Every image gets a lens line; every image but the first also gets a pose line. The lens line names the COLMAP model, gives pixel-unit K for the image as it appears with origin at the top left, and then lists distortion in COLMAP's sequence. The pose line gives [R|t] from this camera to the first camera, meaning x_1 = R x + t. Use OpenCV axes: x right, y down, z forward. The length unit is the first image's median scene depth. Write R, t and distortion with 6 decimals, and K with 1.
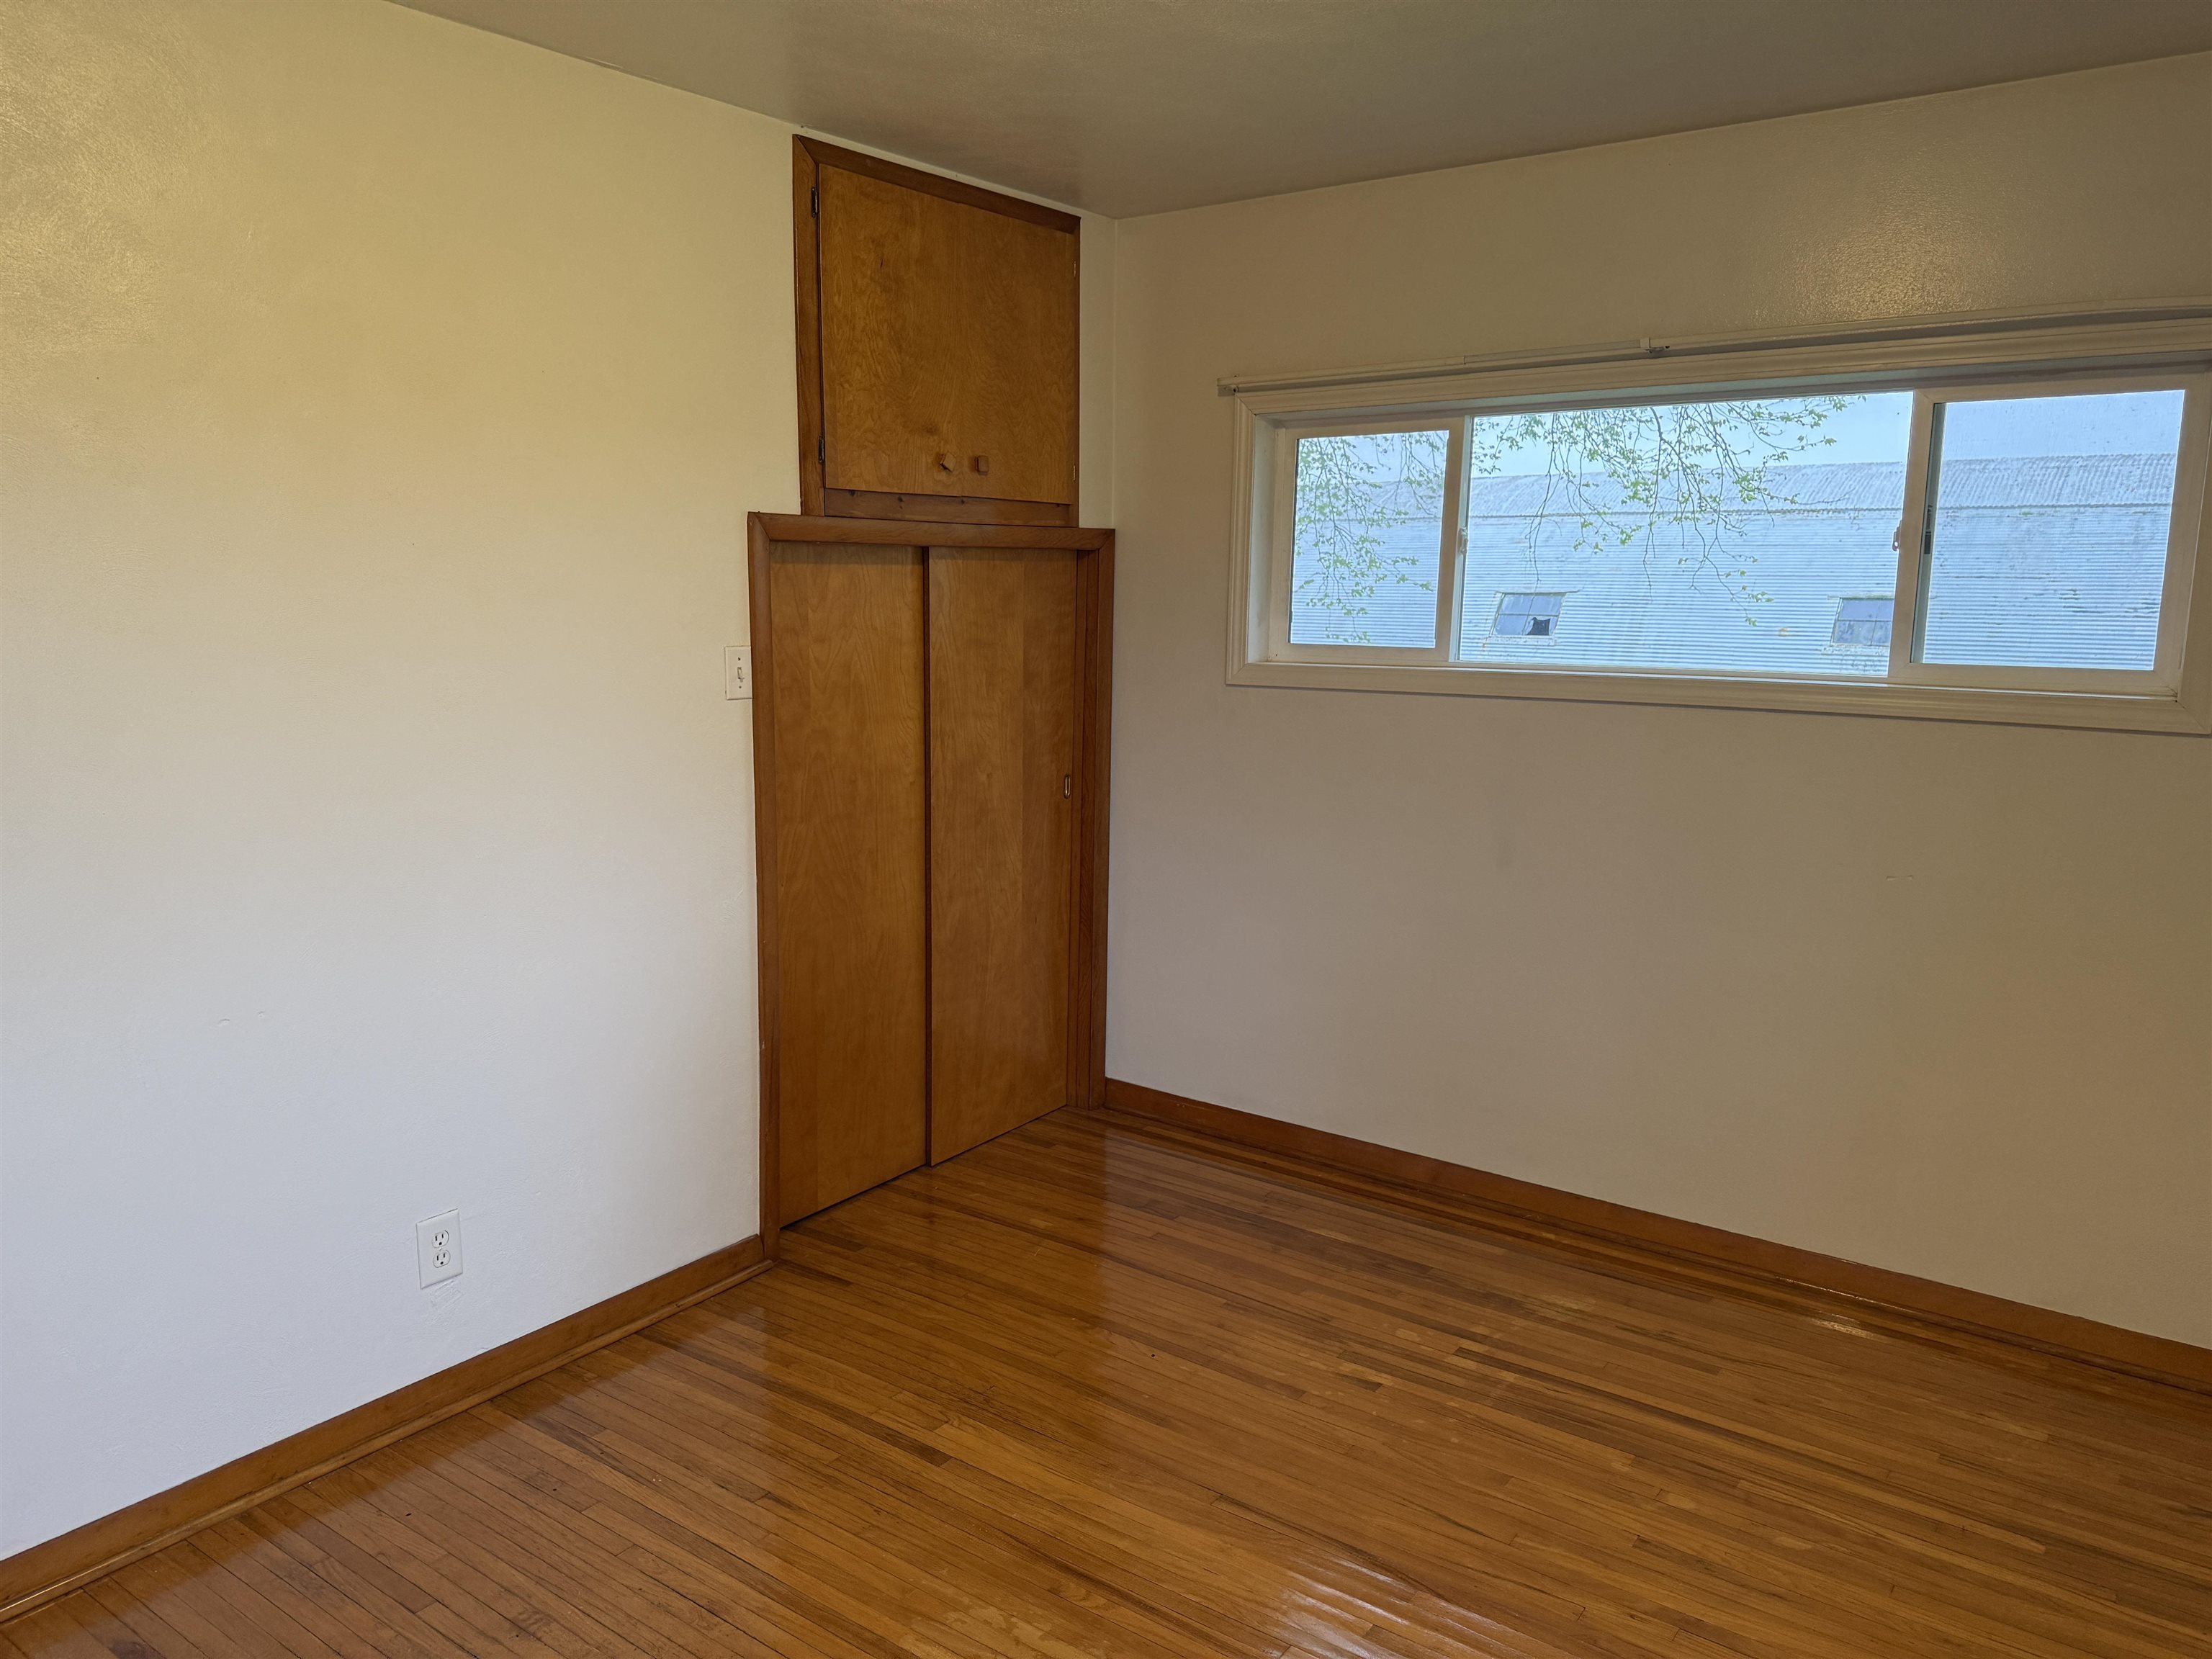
lens RADIAL K [[1559.4, 0, 1108.7], [0, 1559.4, 833.5], [0, 0, 1]] dist [0.054656, -0.047541]
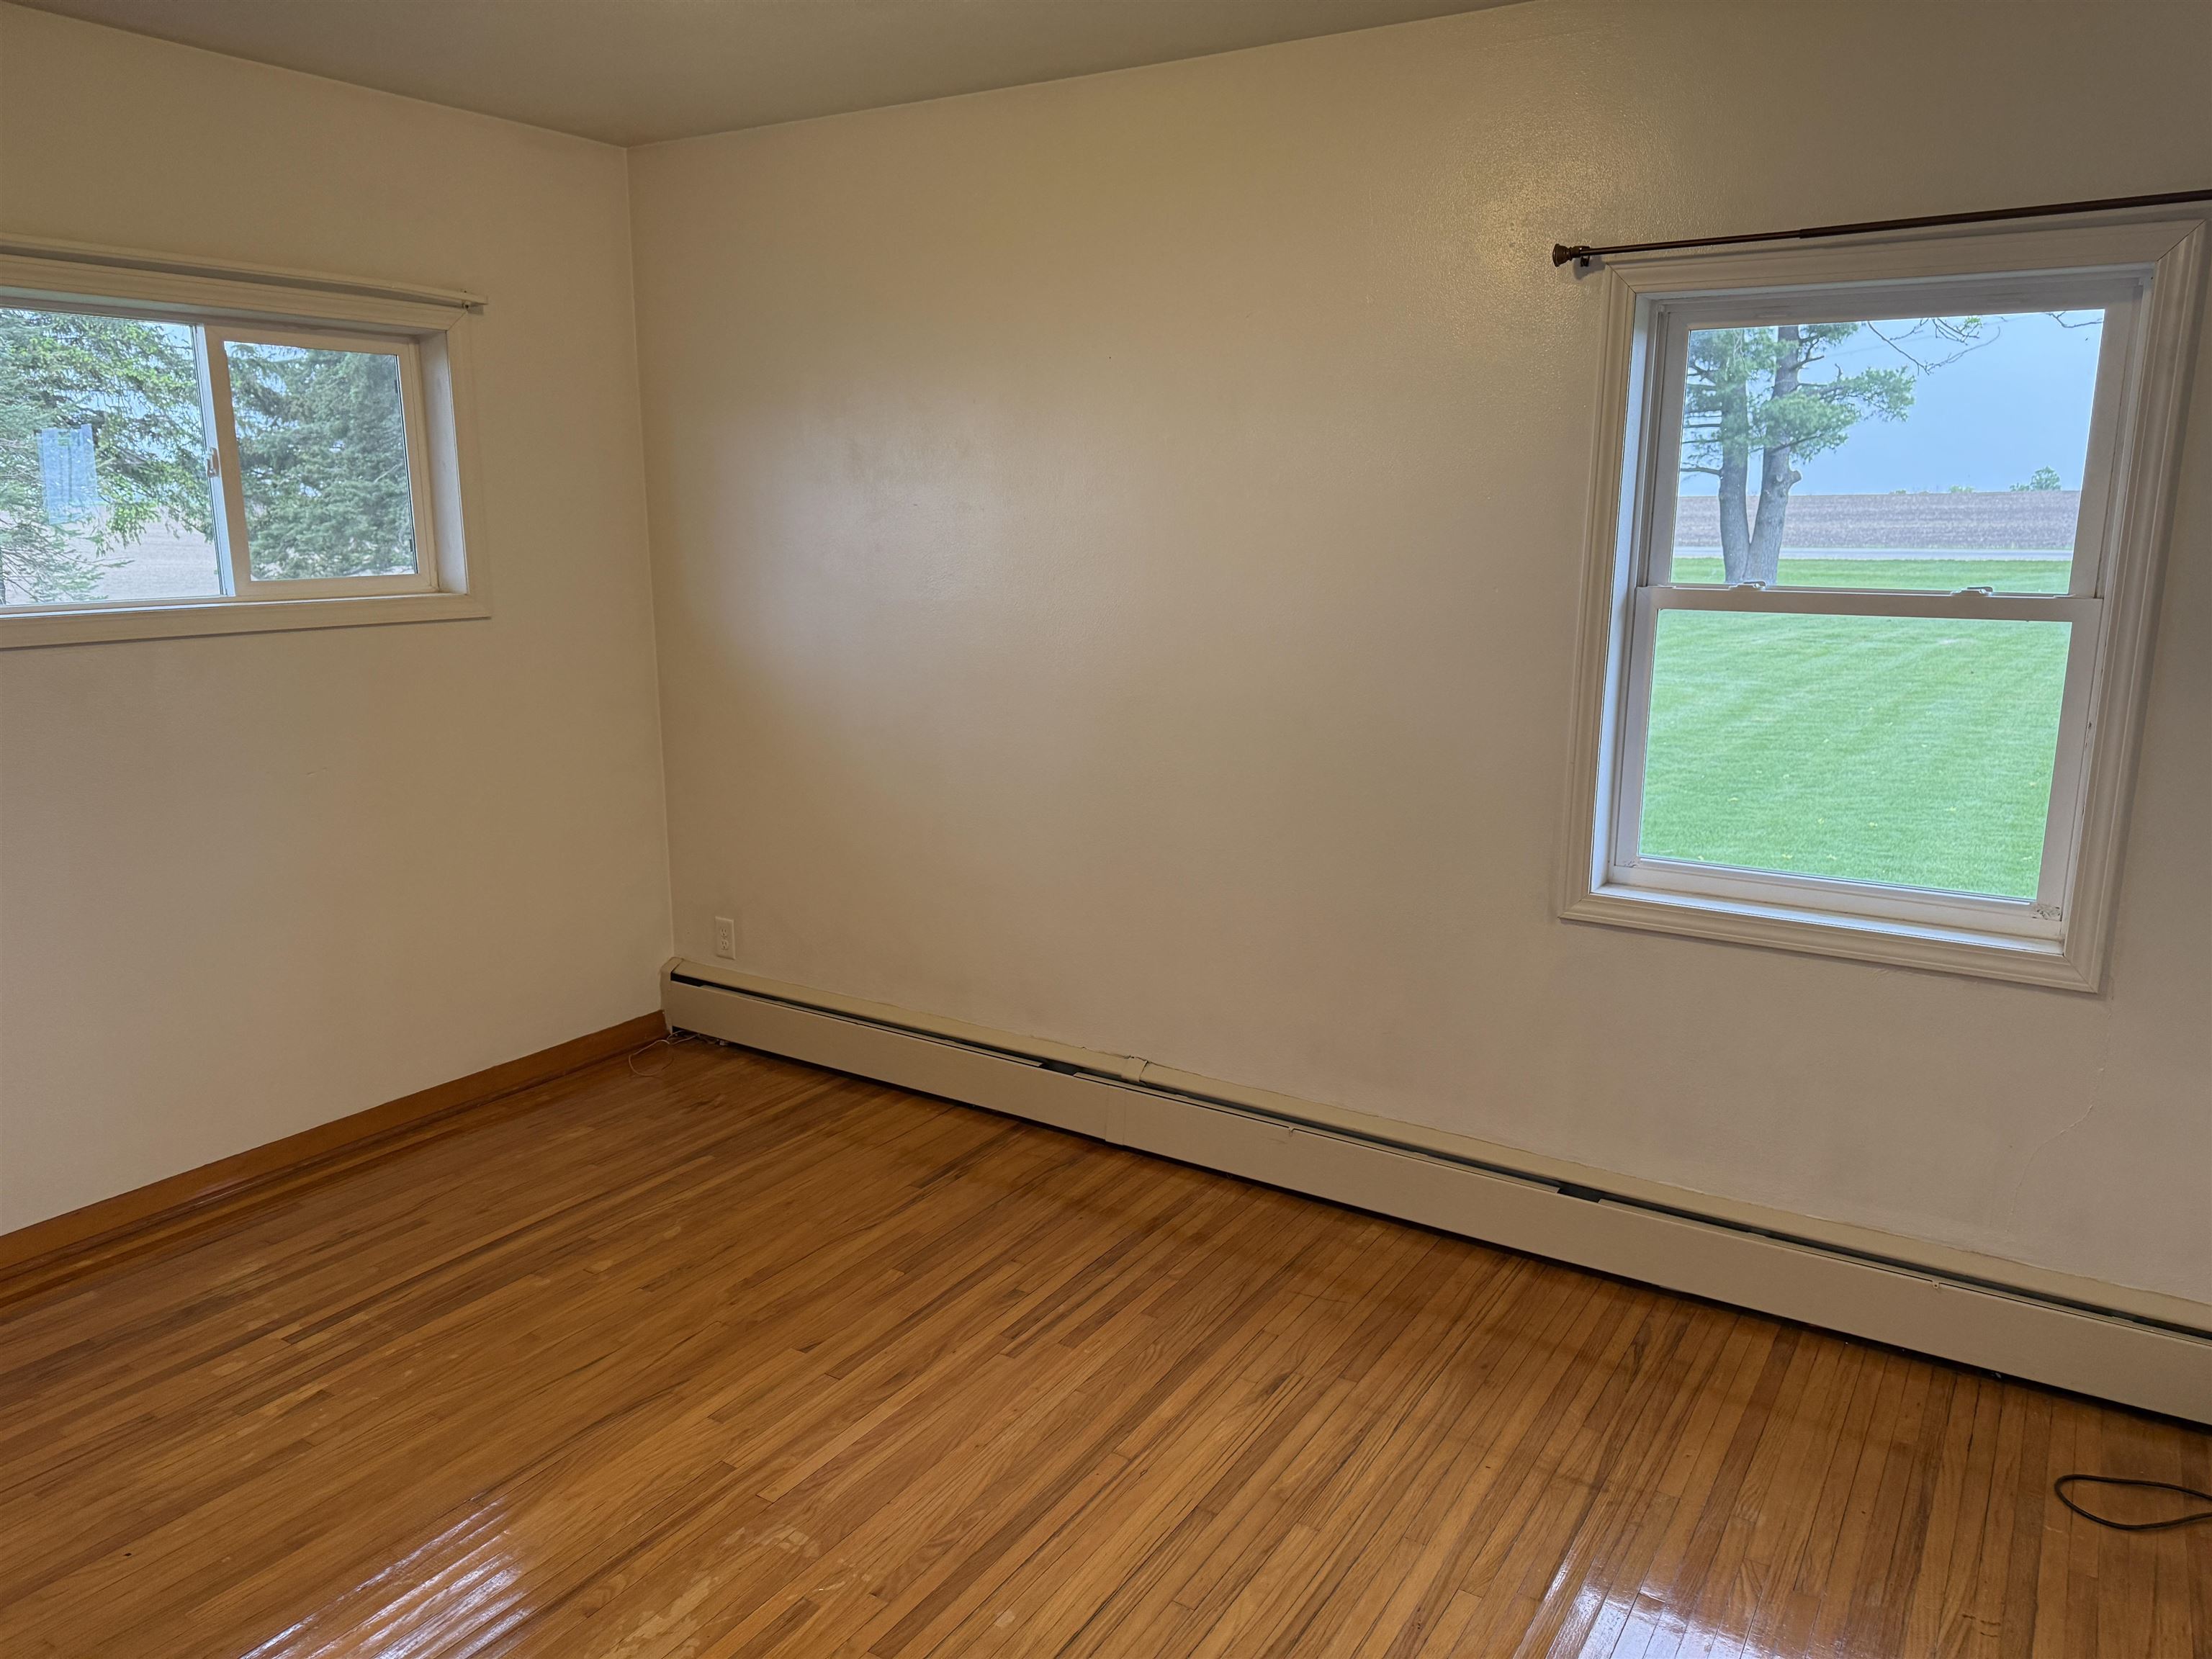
lens RADIAL K [[1559.4, 0, 1111.6], [0, 1559.4, 833.7], [0, 0, 1]] dist [0.054656, -0.047541]
pose [[-0.052522, -0.218349, 0.974456, -0.670002], [0.163982, 0.960671, 0.224099, -0.093234], [-0.985064, 0.171563, -0.014651, 0.491837]]
